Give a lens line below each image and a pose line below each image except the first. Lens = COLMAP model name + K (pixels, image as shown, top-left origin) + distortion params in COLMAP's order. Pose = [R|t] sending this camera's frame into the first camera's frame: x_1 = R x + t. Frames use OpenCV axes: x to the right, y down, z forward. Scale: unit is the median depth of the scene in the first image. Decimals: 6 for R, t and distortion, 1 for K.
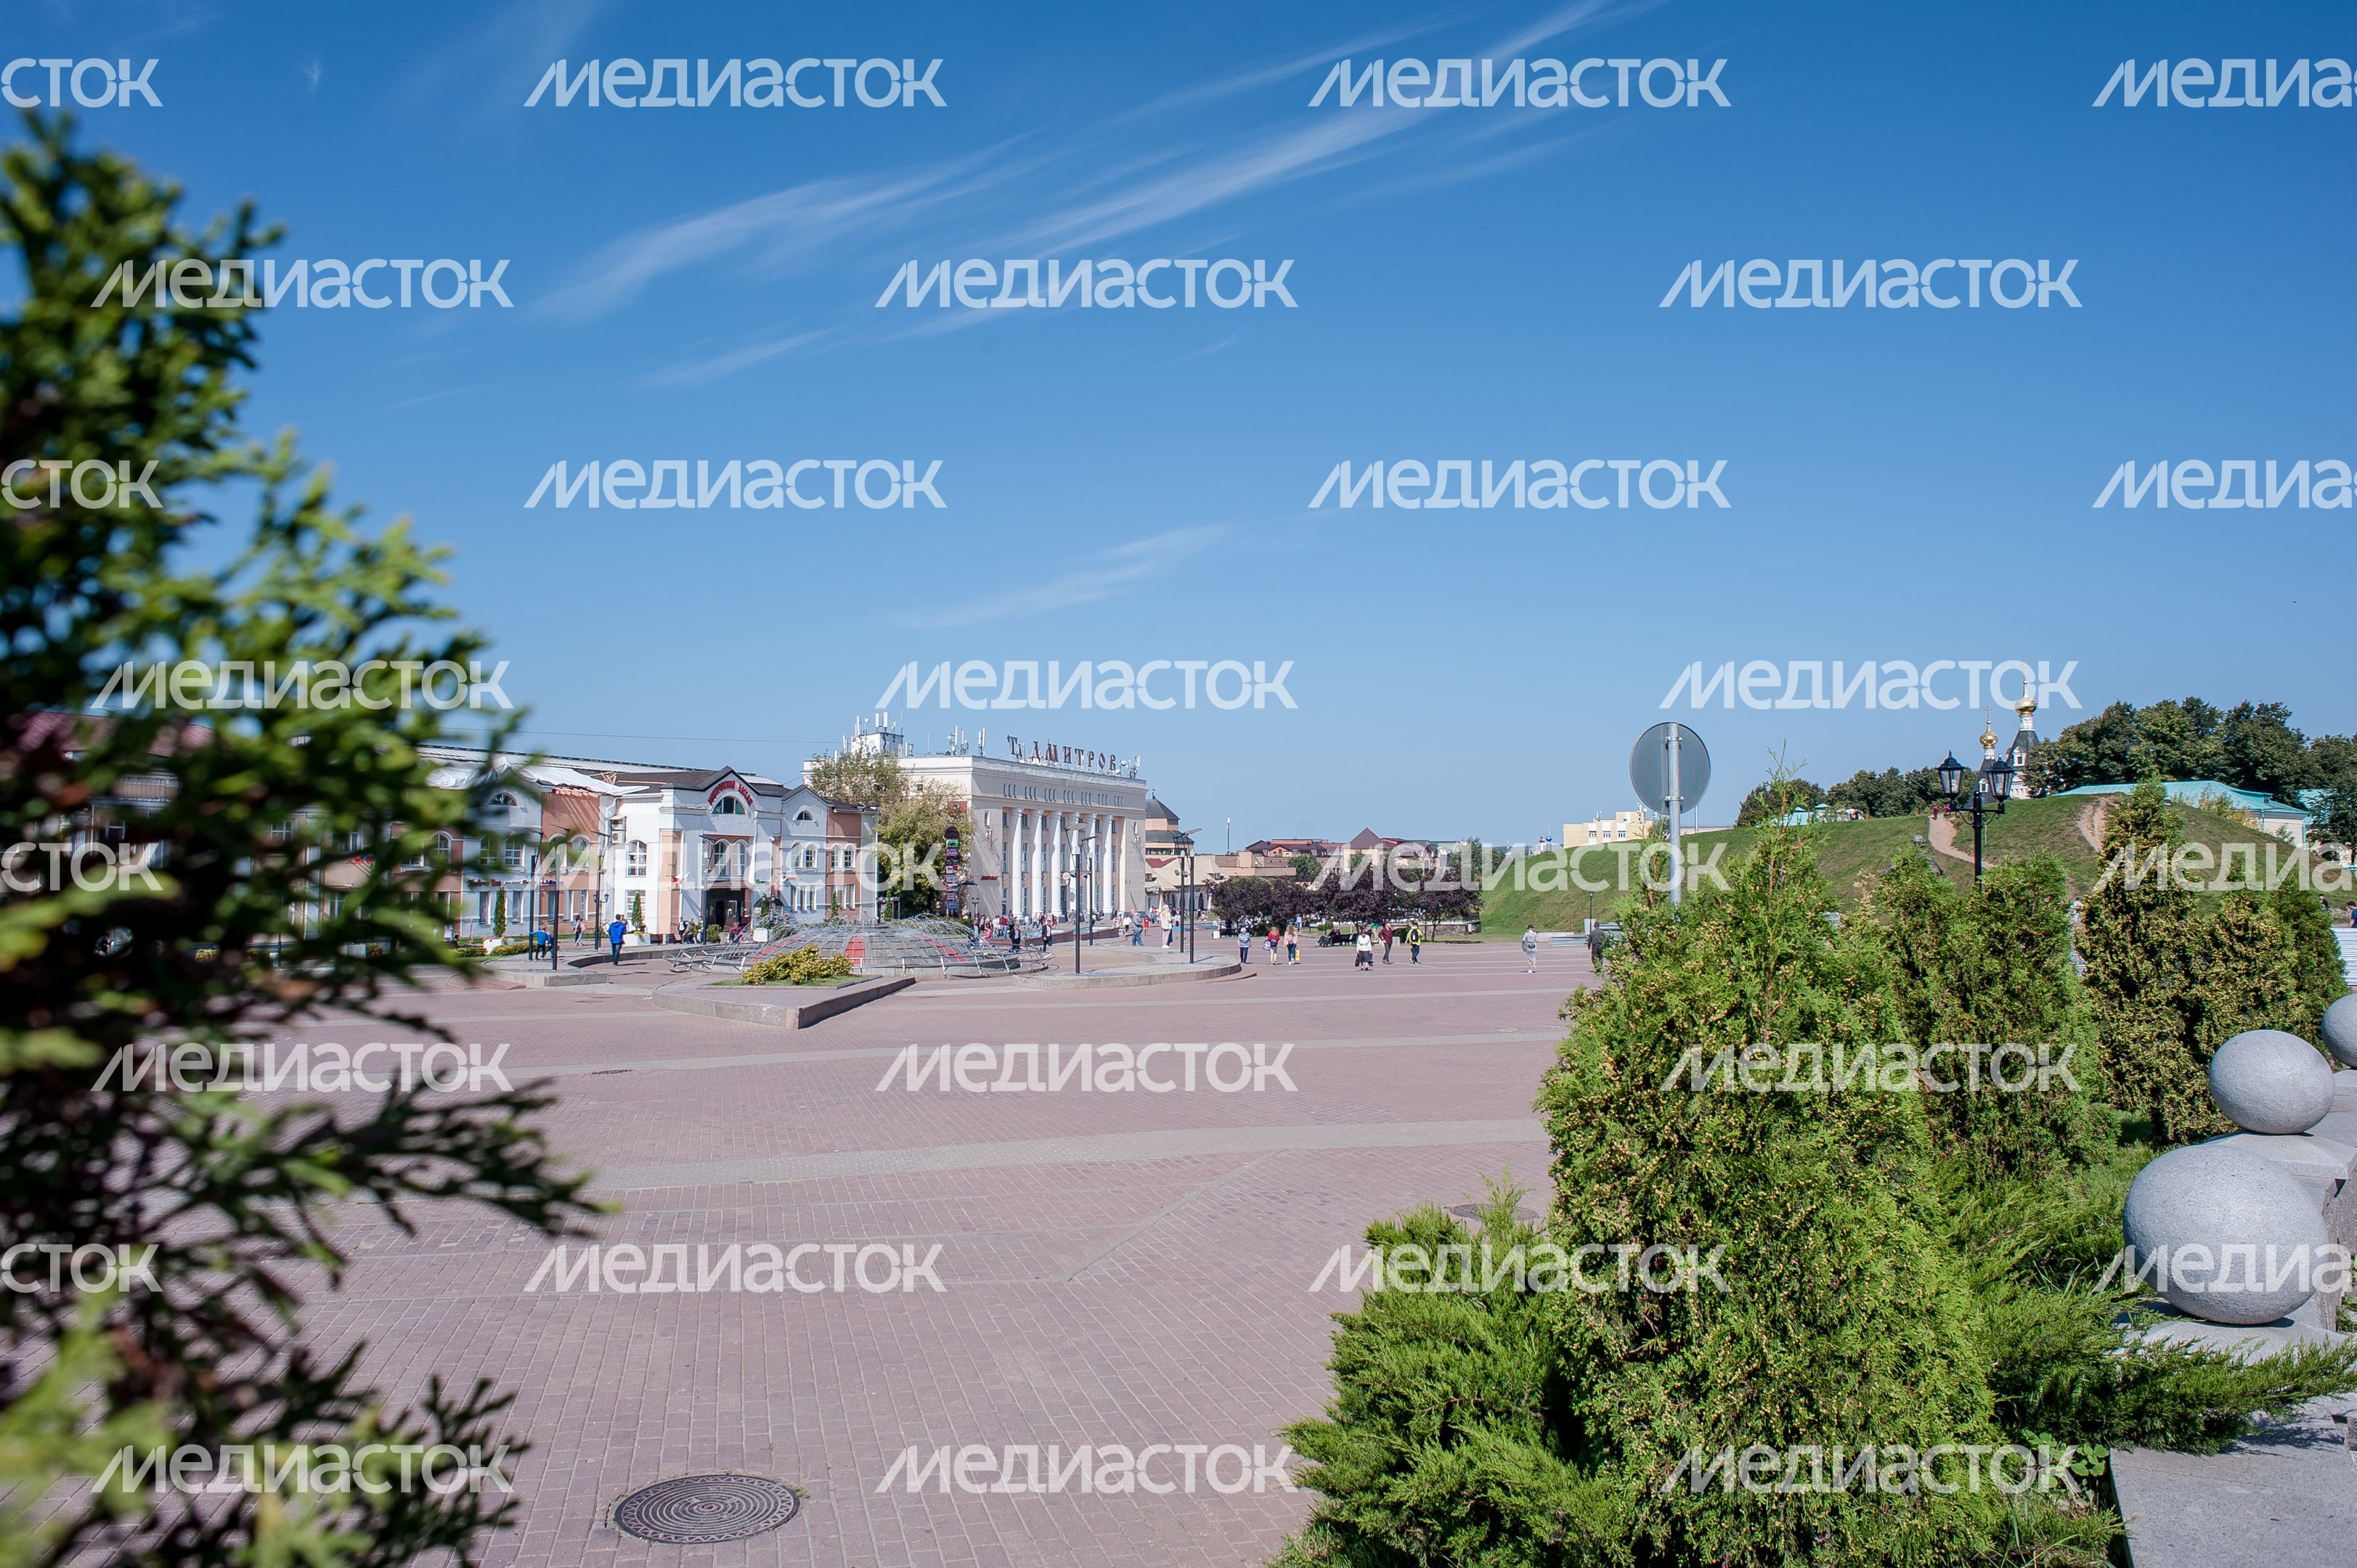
lens RADIAL K [[1634.9, 0, 1186.2], [0, 1634.9, 774.8], [0, 0, 1]] dist [-0.088737, 0.076319]
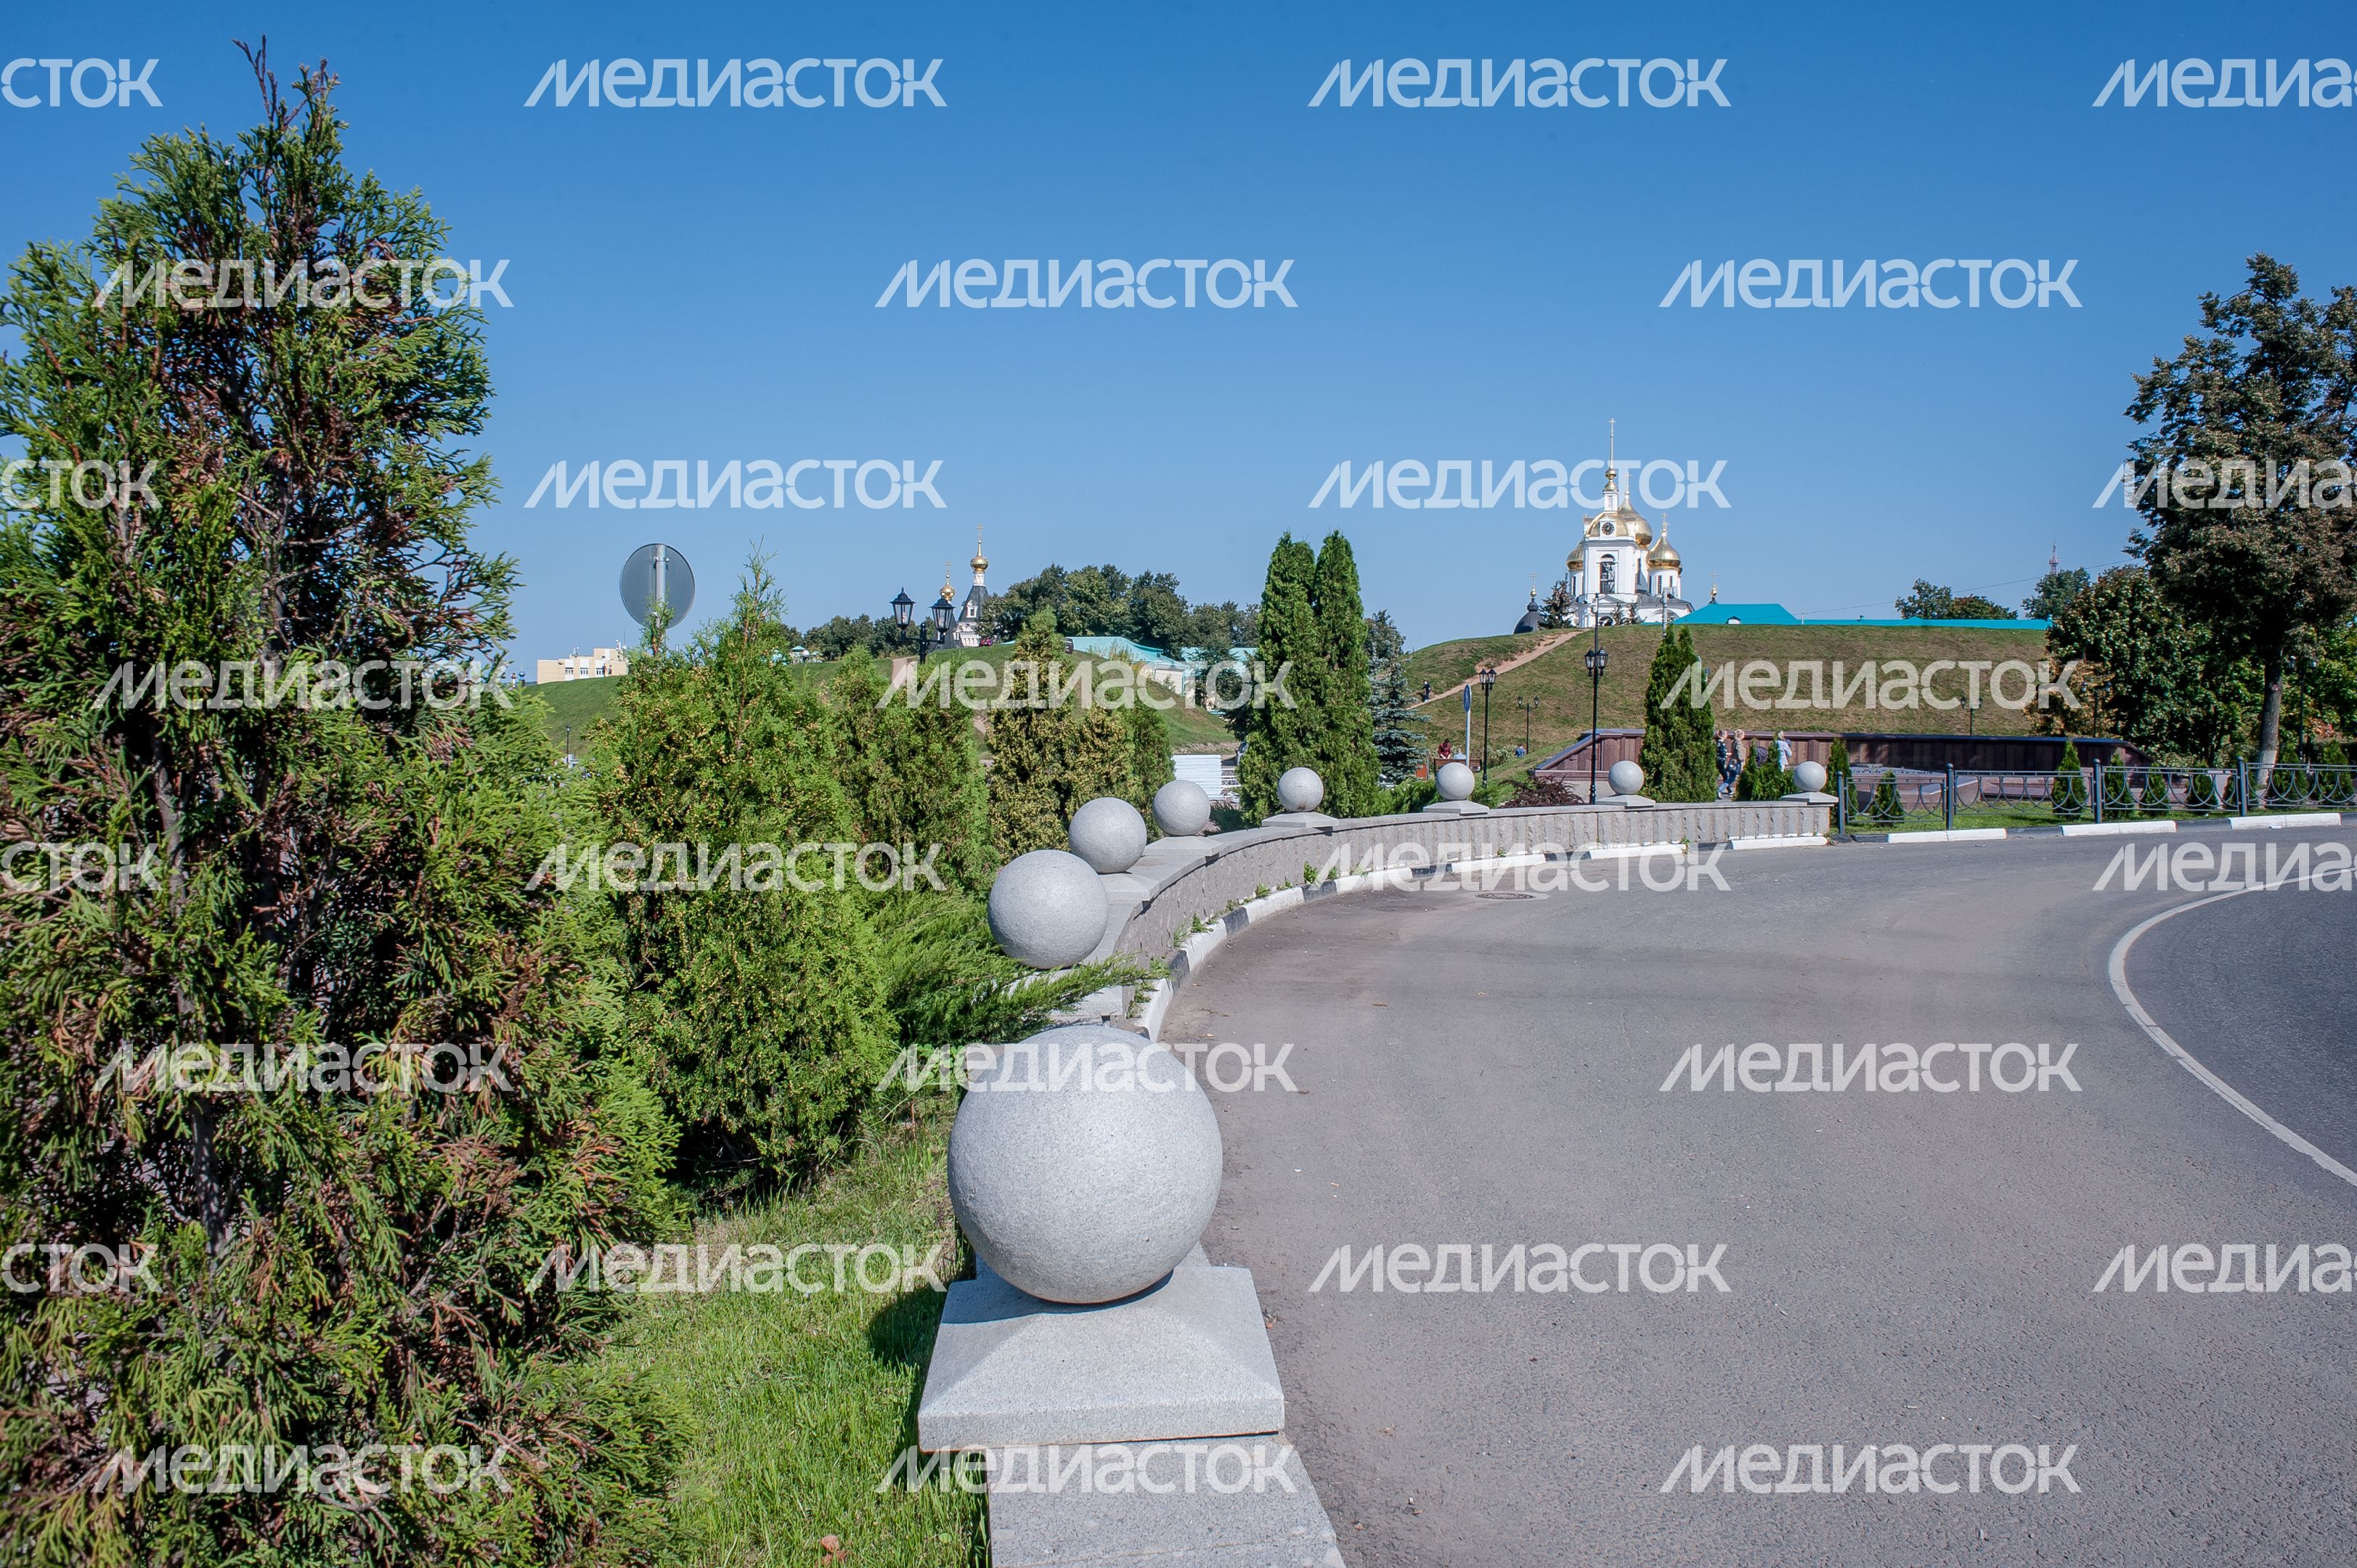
lens RADIAL K [[1634.9, 0, 1186.2], [0, 1634.9, 774.8], [0, 0, 1]] dist [-0.088737, 0.076319]
pose [[0.820027, -0.006437, 0.572288, -0.047894], [-0.050052, 0.995299, 0.082914, 0.020583], [-0.570132, -0.096636, 0.815850, -0.138387]]
